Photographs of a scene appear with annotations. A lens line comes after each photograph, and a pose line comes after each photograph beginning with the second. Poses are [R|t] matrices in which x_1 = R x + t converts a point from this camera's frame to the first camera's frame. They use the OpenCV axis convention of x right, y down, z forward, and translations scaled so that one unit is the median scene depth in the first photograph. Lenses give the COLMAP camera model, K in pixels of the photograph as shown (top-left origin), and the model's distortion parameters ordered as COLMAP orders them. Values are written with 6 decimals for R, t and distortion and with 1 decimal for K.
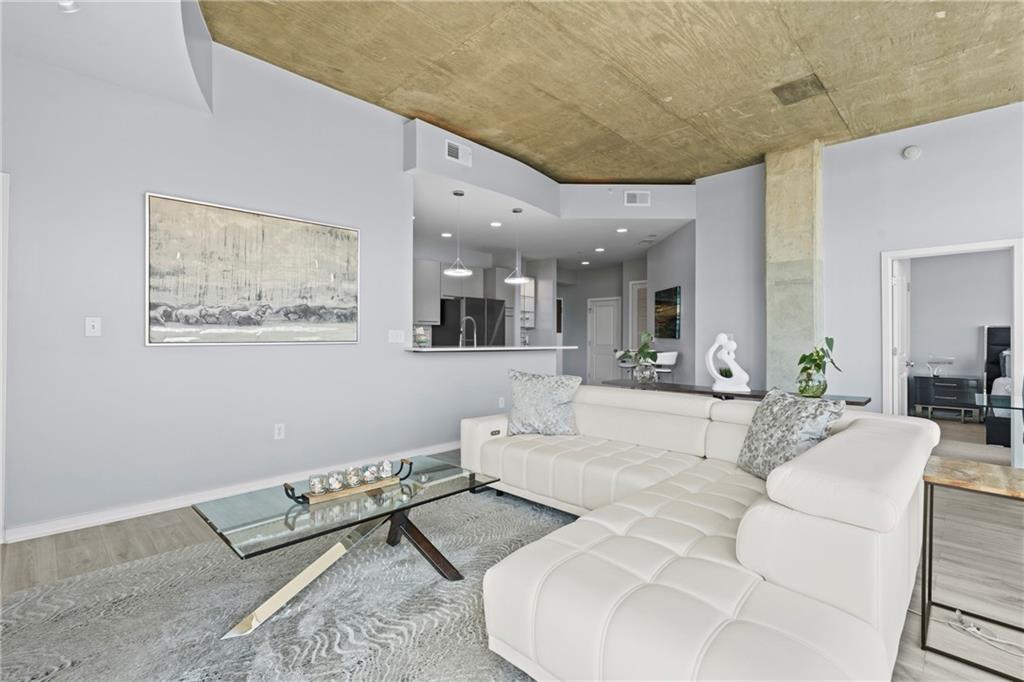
lens RADIAL K [[471.0, 0, 515.7], [0, 471.0, 344.6], [0, 0, 1]] dist [-0.001780, -0.000251]
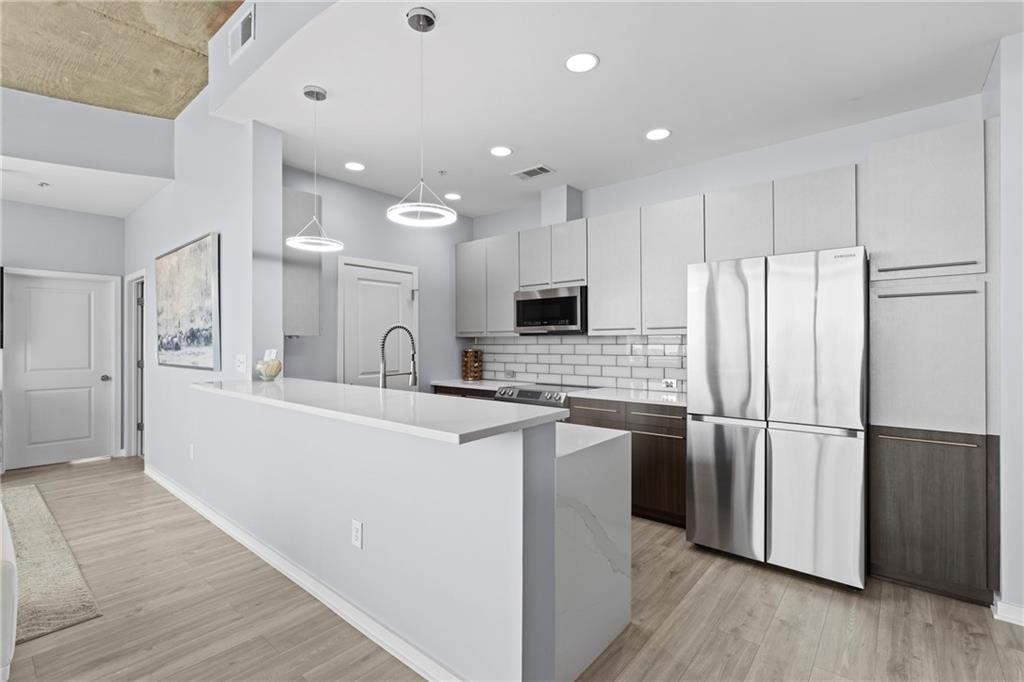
lens RADIAL K [[461.5, 0, 512.0], [0, 461.5, 341.0], [0, 0, 1]] dist [-0.001889, -0.000406]
pose [[0.066575, 0.003164, -0.997776, 0.568218], [-0.003905, 0.999988, 0.002910, -0.067086], [0.997774, 0.003702, 0.066586, 1.654083]]
